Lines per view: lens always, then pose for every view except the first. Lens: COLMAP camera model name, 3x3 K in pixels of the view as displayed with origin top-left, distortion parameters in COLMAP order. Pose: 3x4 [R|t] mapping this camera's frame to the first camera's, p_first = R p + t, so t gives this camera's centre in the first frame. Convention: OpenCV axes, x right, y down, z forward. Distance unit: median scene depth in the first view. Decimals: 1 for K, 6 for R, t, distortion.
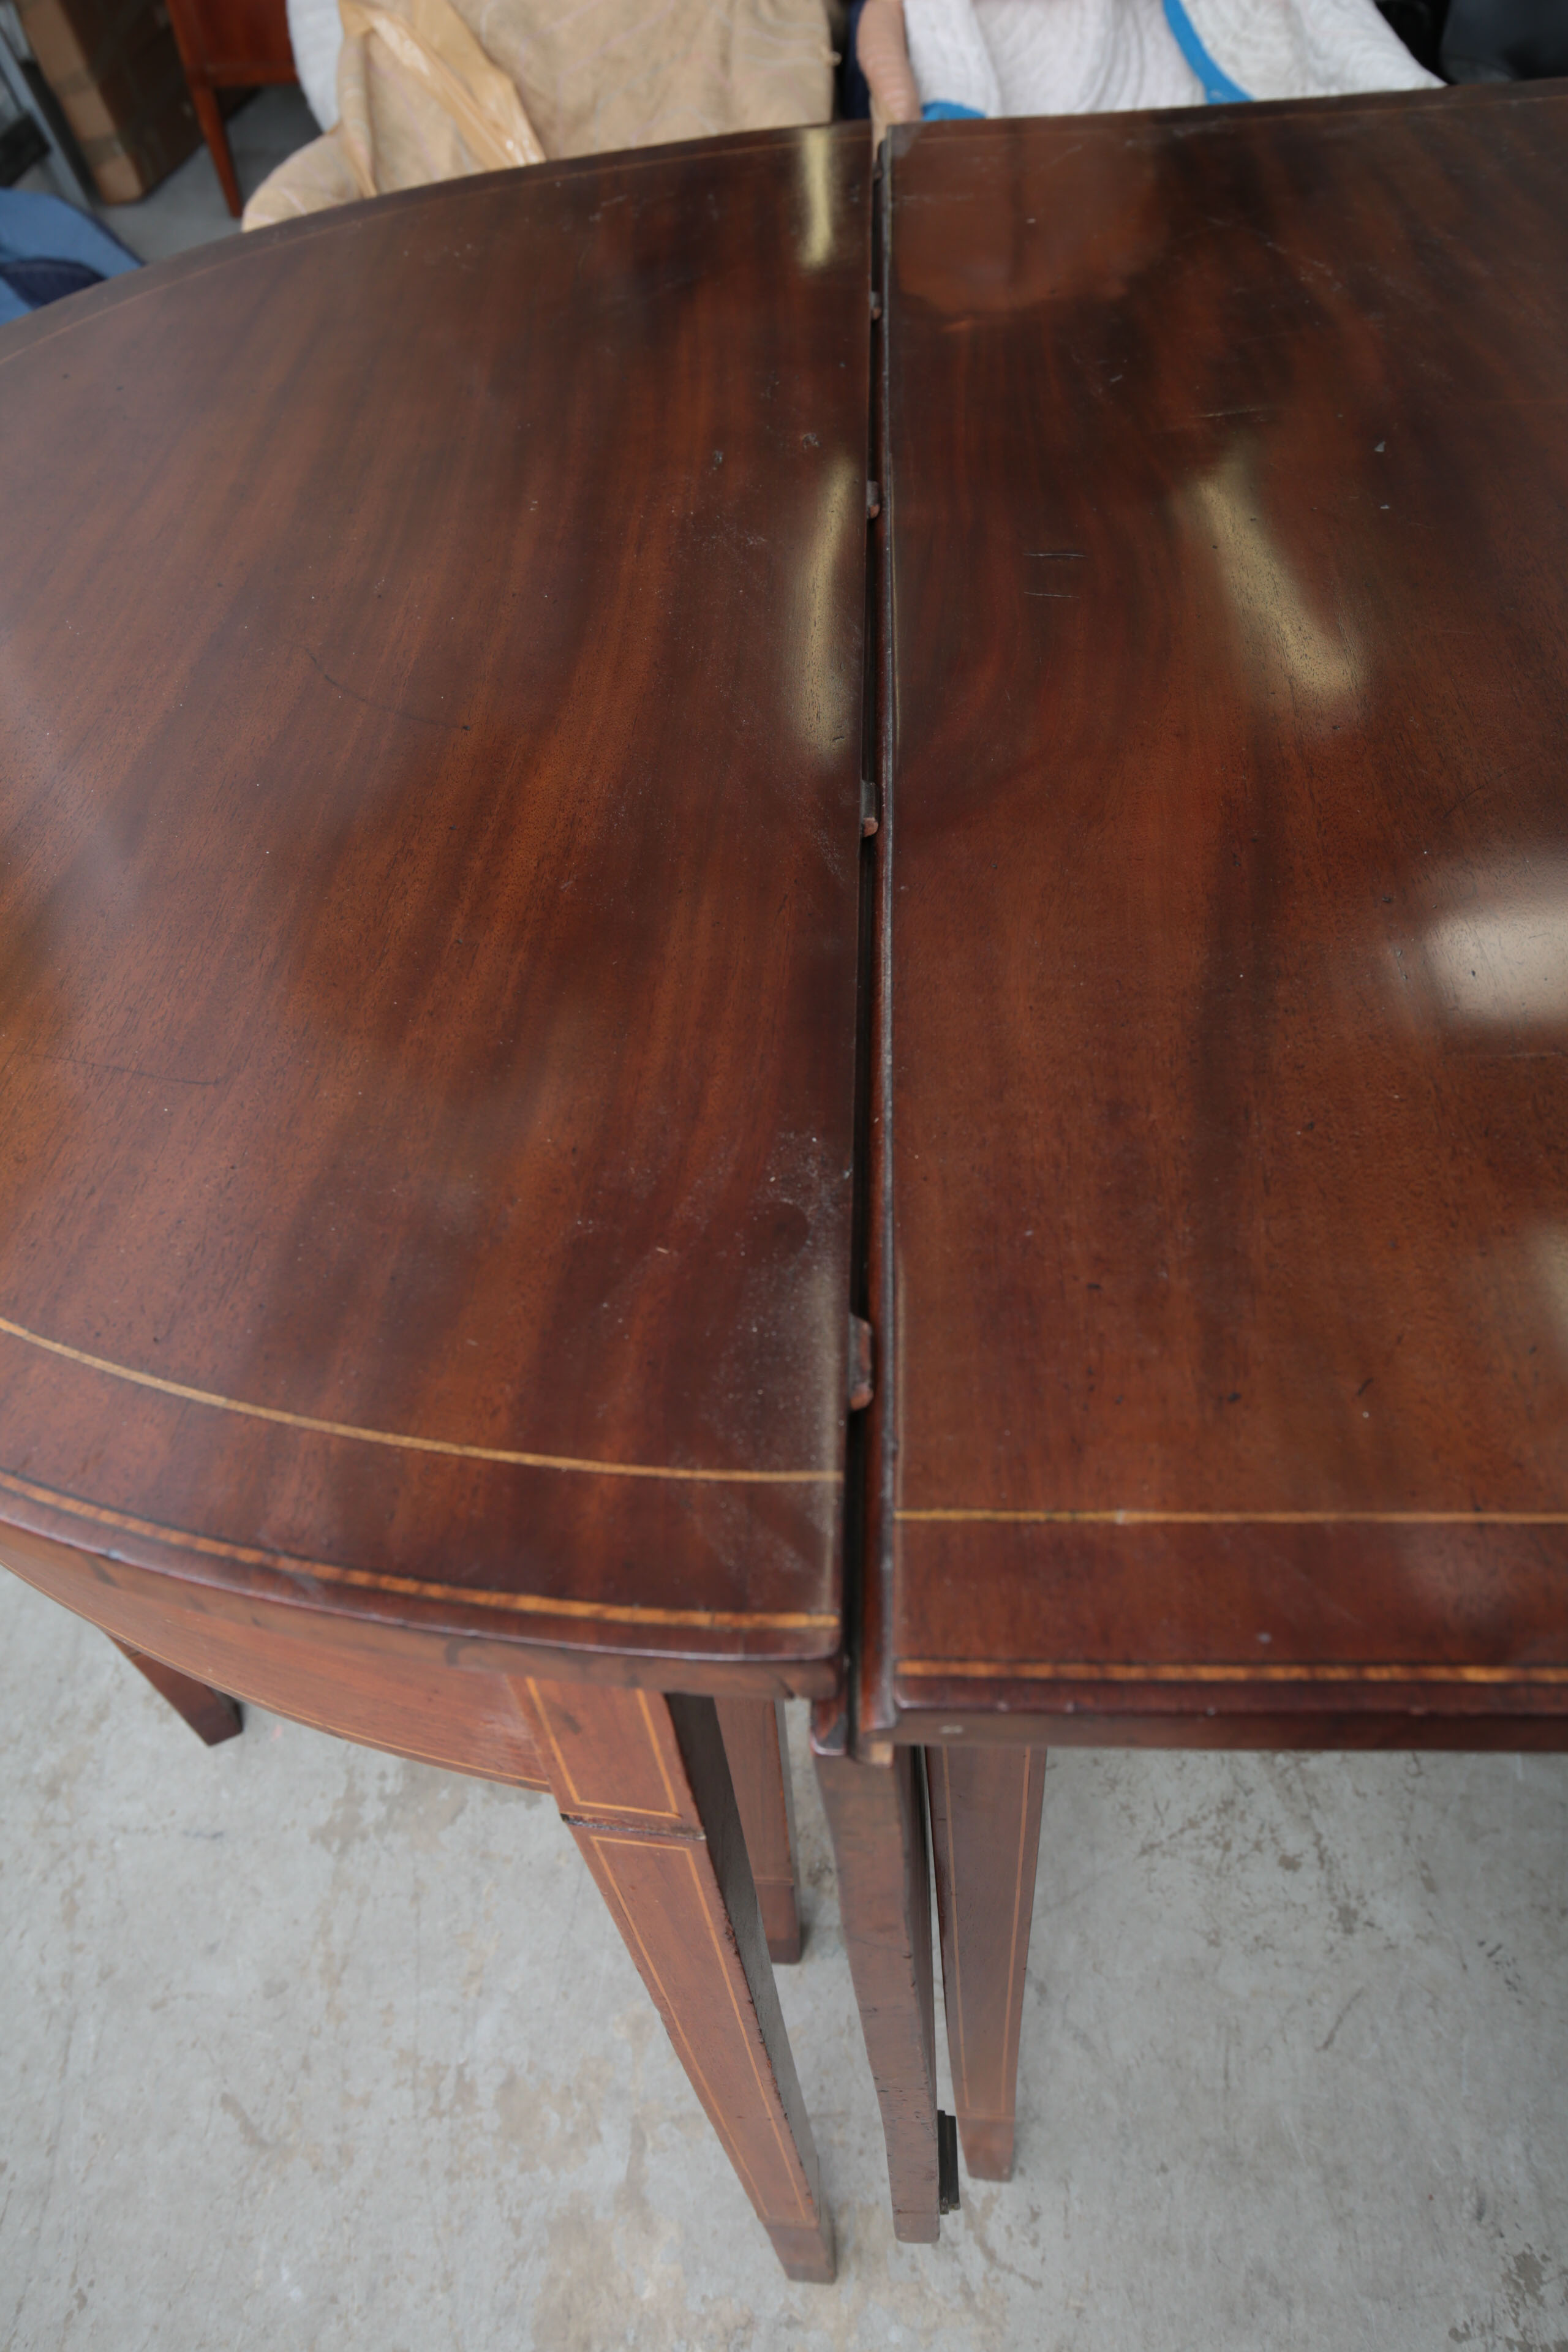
lens RADIAL K [[1622.4, 0, 765.3], [0, 1622.4, 1163.2], [0, 0, 1]] dist [0.003848, 0.003933]
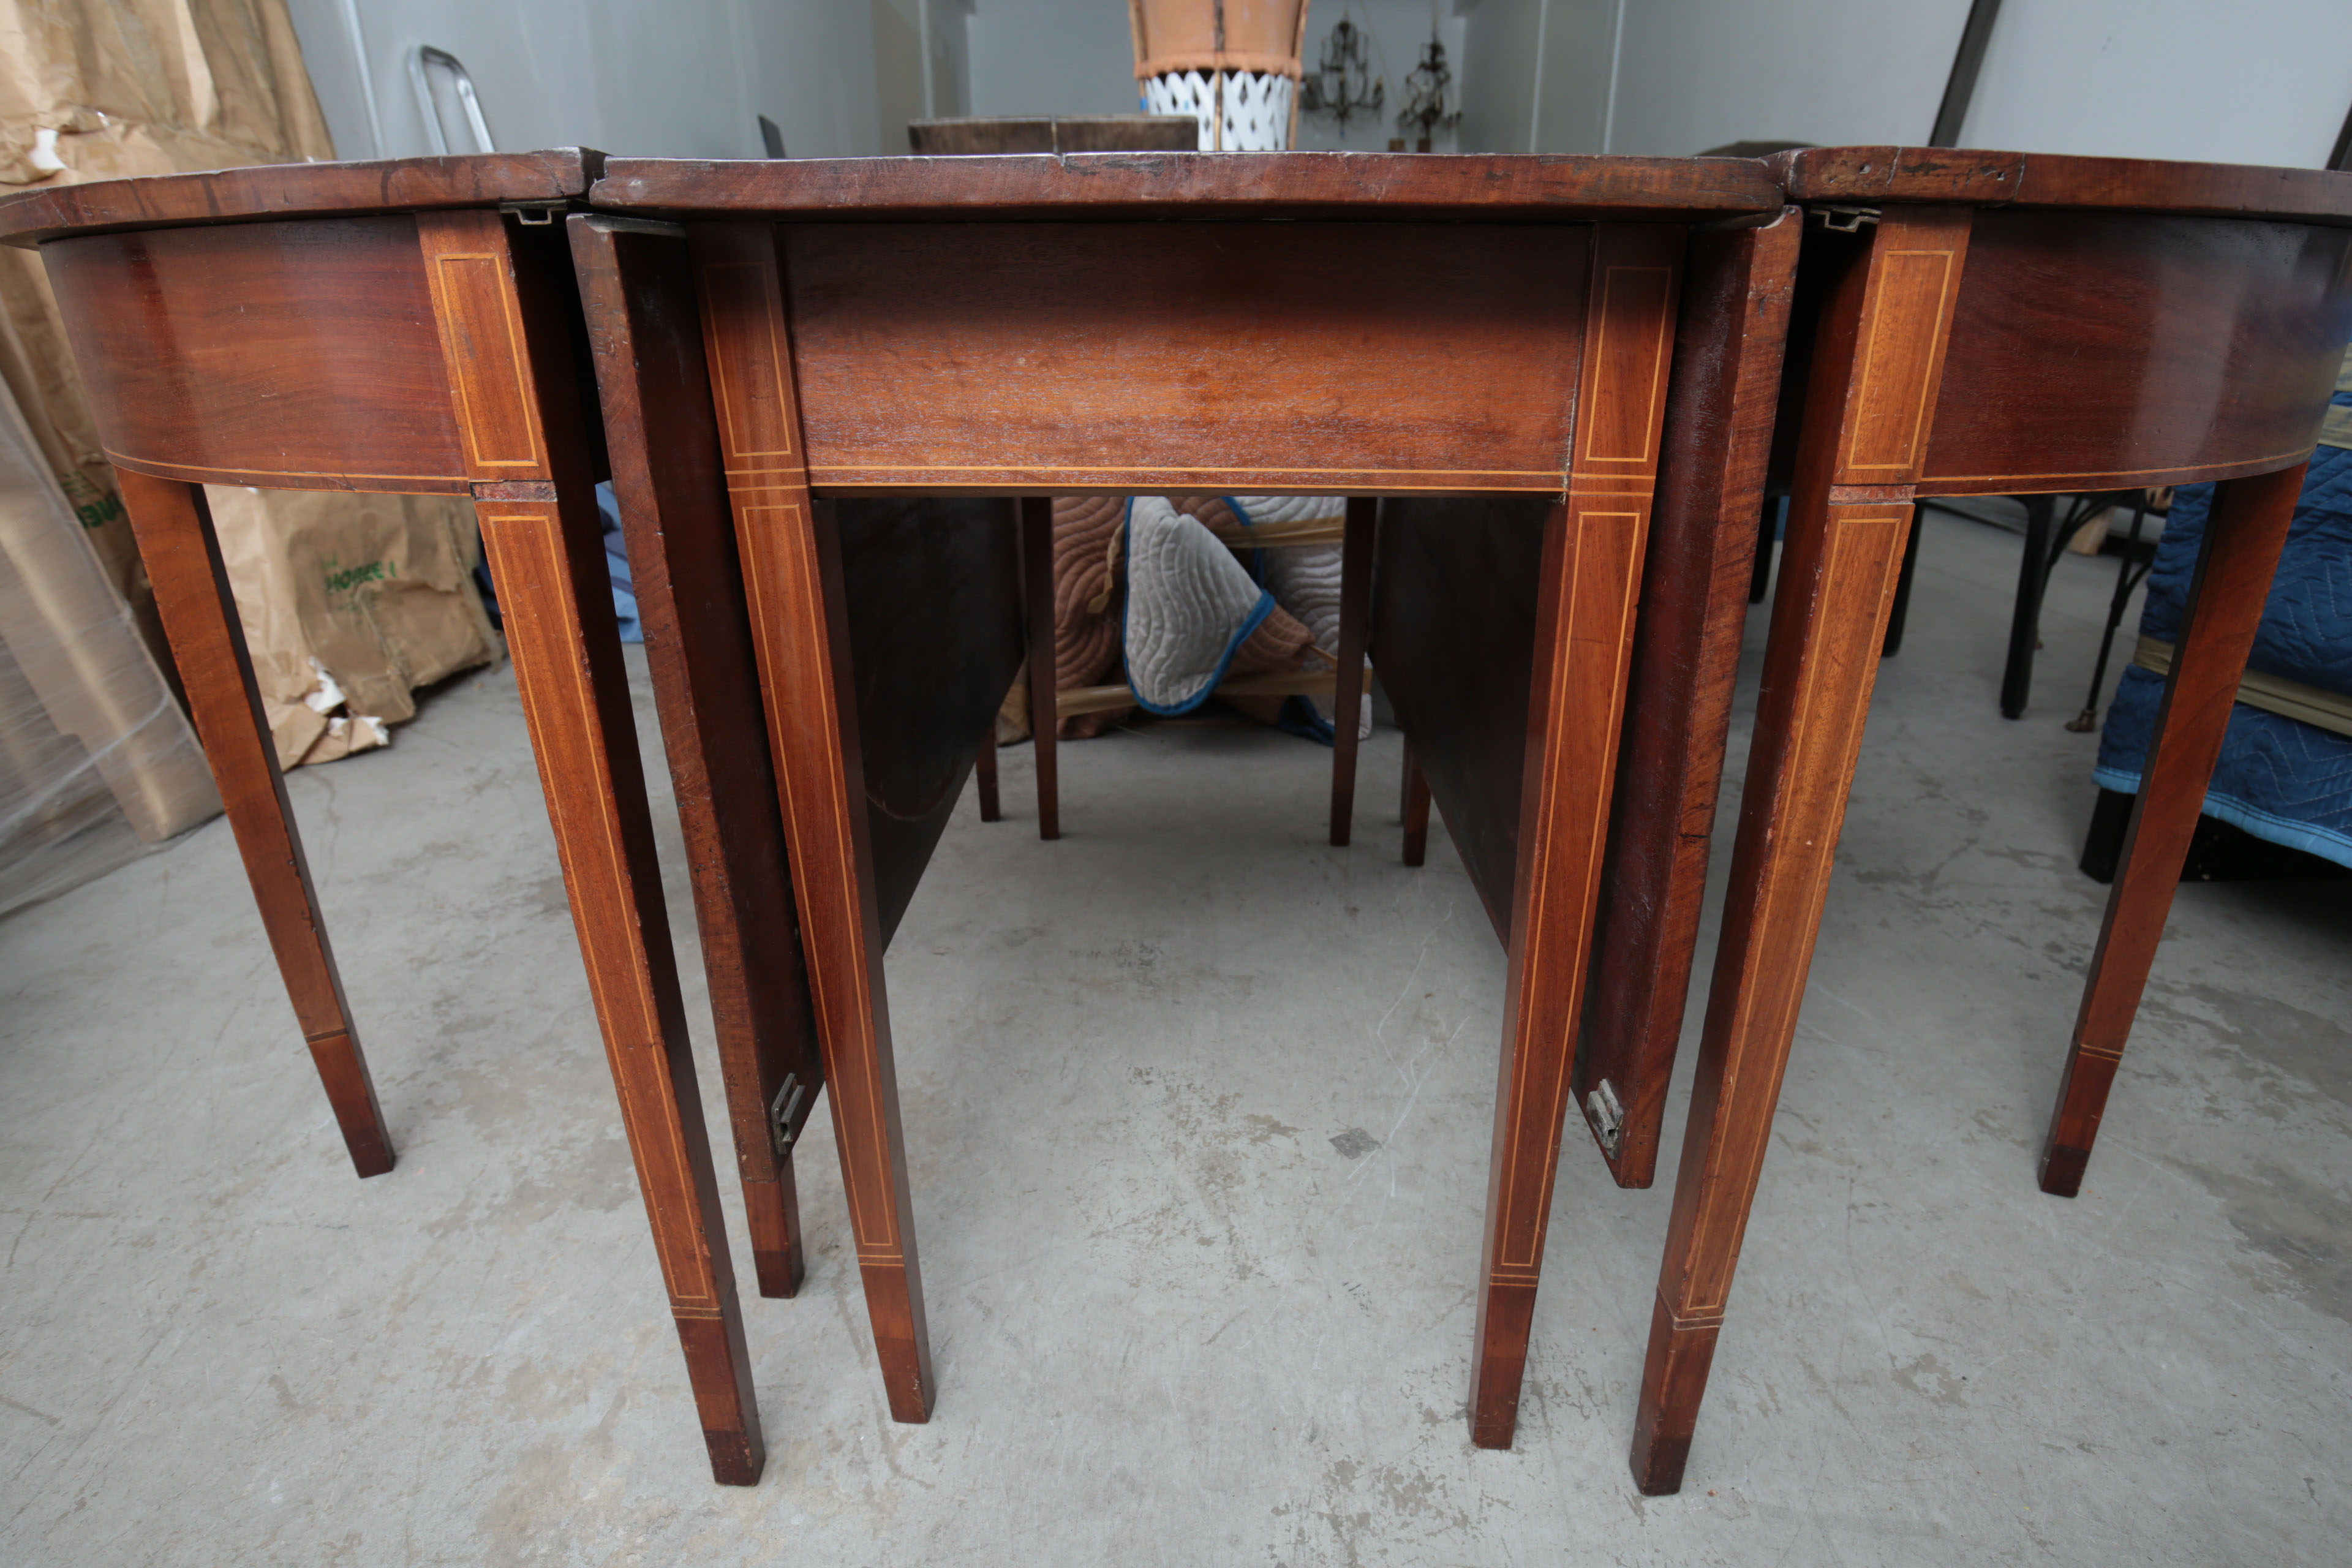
lens RADIAL K [[1265.8, 0, 1180.3], [0, 1265.8, 766.3], [0, 0, 1]] dist [-0.027117, 0.008863]
pose [[0.997731, 0.042751, 0.052003, 0.259967], [-0.015822, 0.899751, -0.436117, 0.577346], [-0.065434, 0.434305, 0.898386, -0.038274]]
